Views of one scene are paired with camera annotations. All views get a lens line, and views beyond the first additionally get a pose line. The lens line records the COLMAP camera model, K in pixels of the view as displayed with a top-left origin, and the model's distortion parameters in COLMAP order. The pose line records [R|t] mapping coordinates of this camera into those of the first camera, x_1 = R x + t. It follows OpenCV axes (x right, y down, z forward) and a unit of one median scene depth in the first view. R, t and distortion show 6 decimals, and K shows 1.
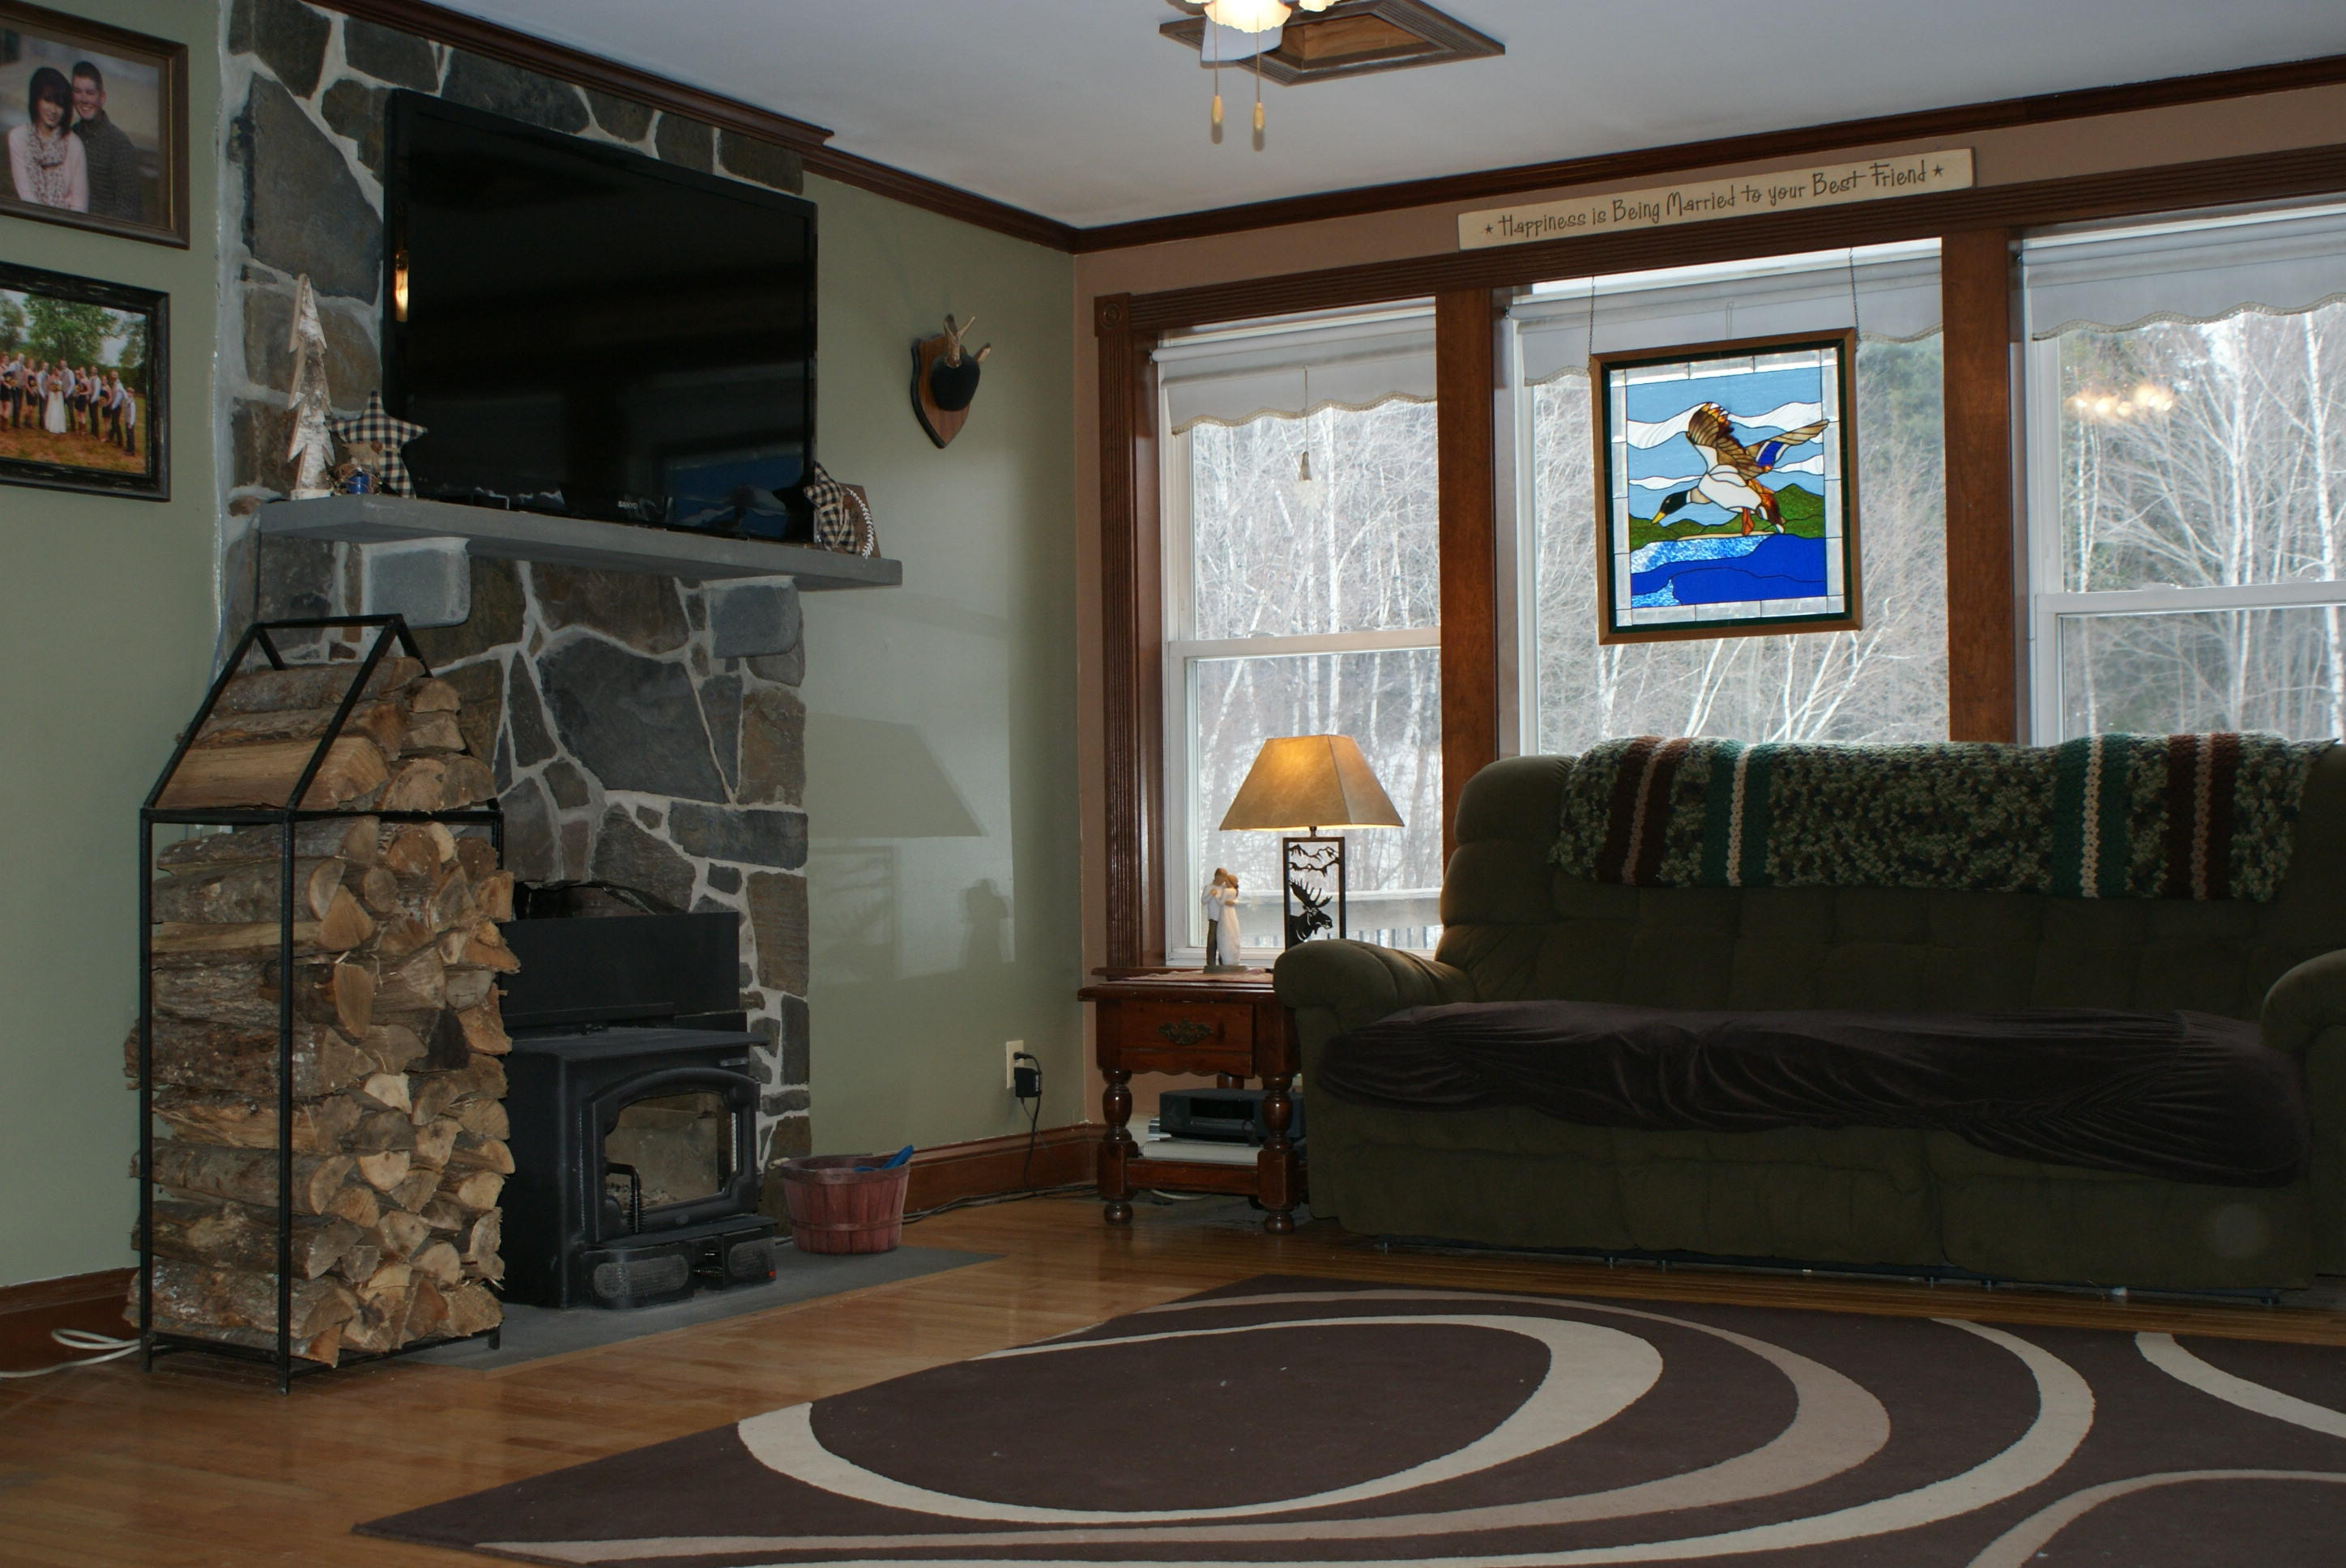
lens RADIAL K [[2918.0, 0, 1173.0], [0, 2918.0, 784.0], [0, 0, 1]] dist [-0.094434, 0.101568]
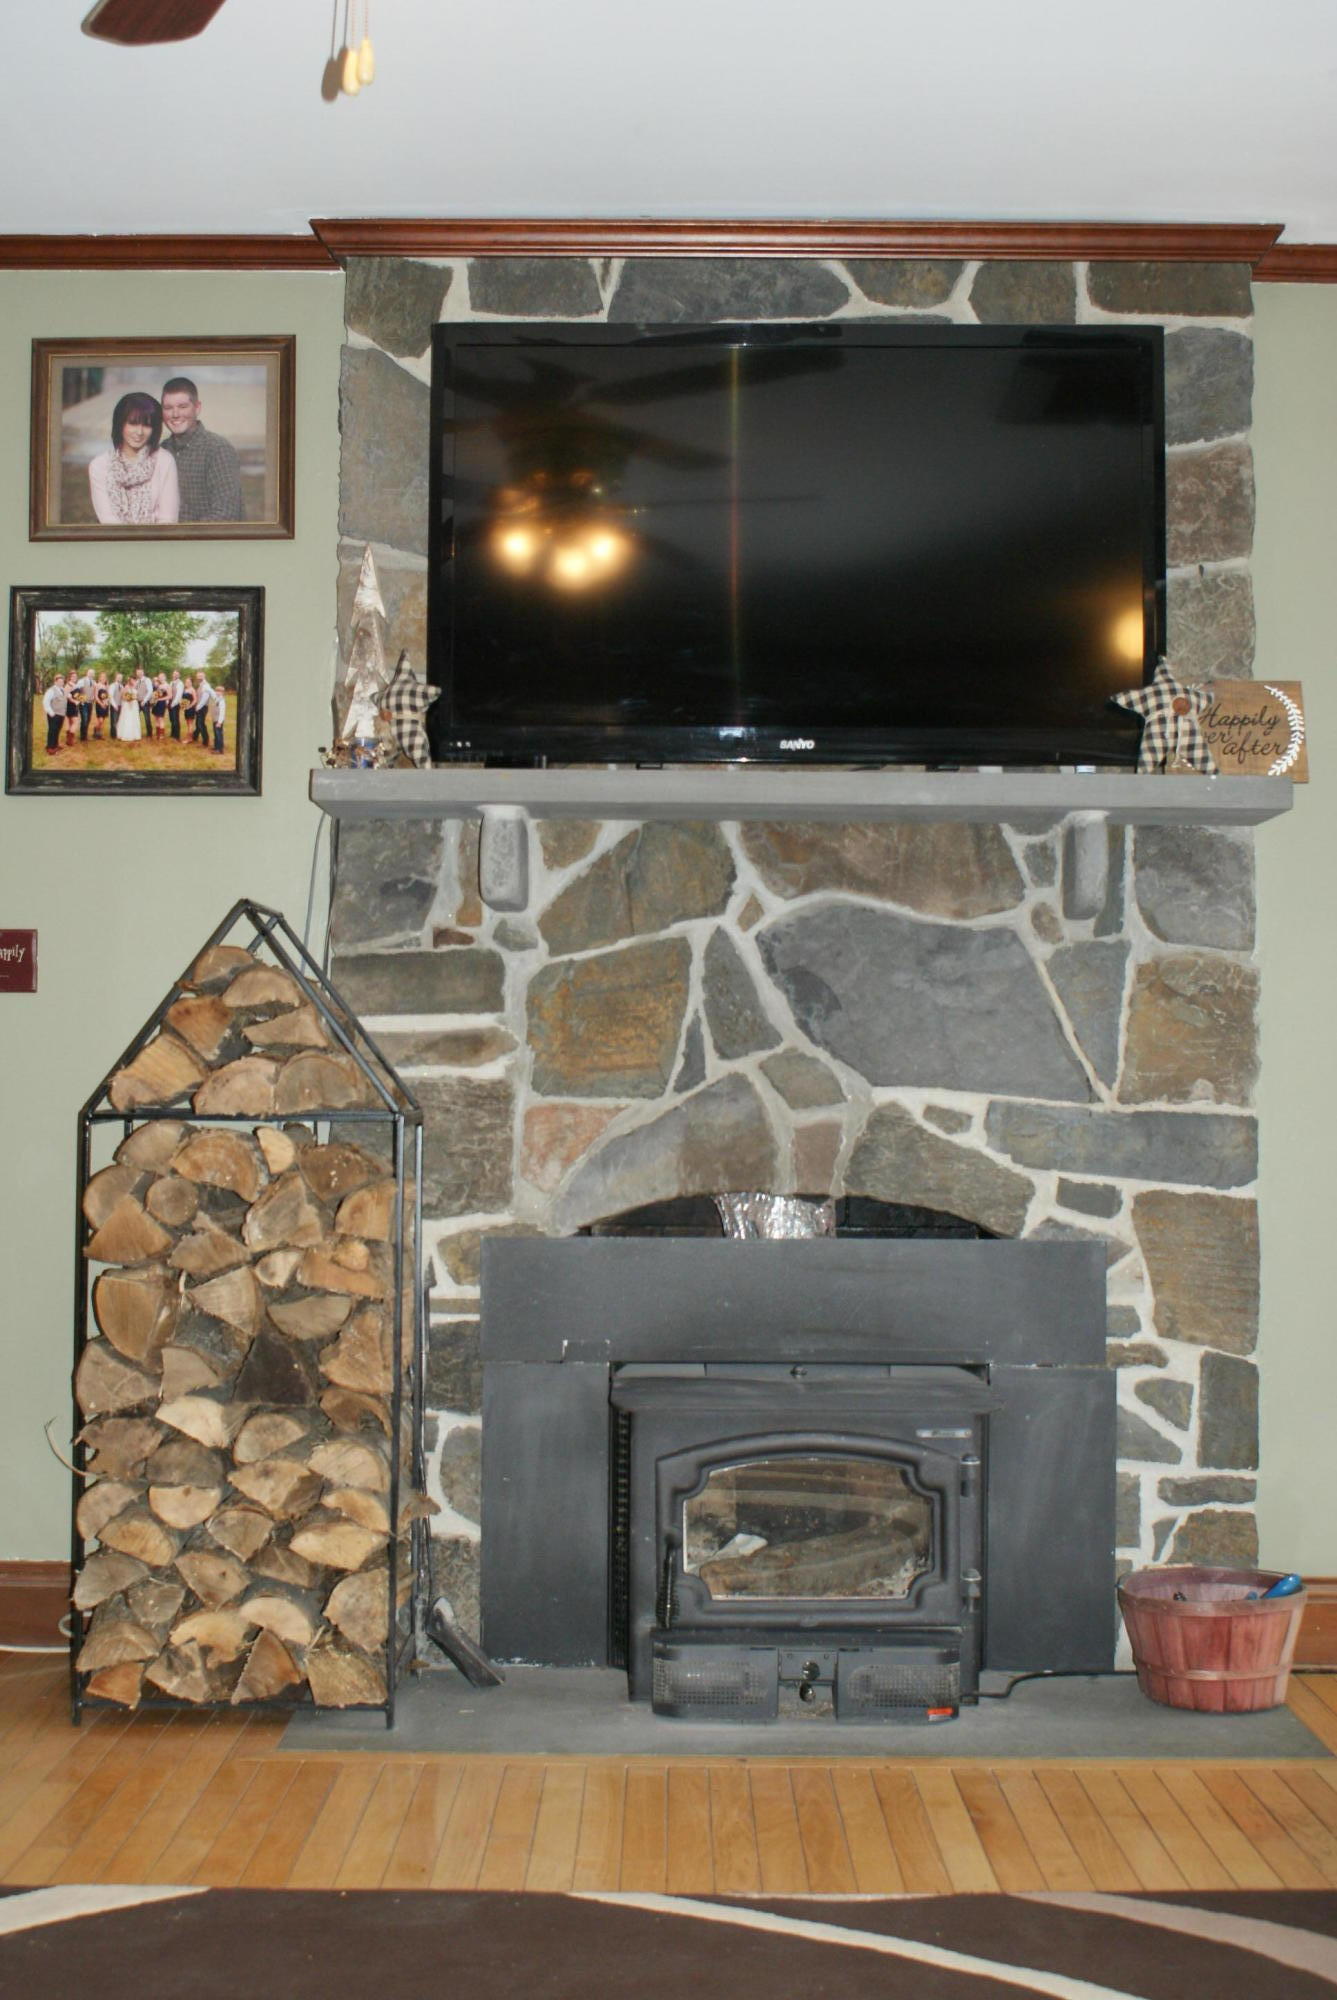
lens RADIAL K [[2487.9, 0, 667.2], [0, 2487.9, 973.2], [0, 0, 1]] dist [-0.094434, 0.101568]
pose [[0.511447, -0.027741, -0.858867, 0.432260], [0.003240, 0.999534, -0.030355, -0.009914], [0.859309, 0.012742, 0.511299, 0.652163]]
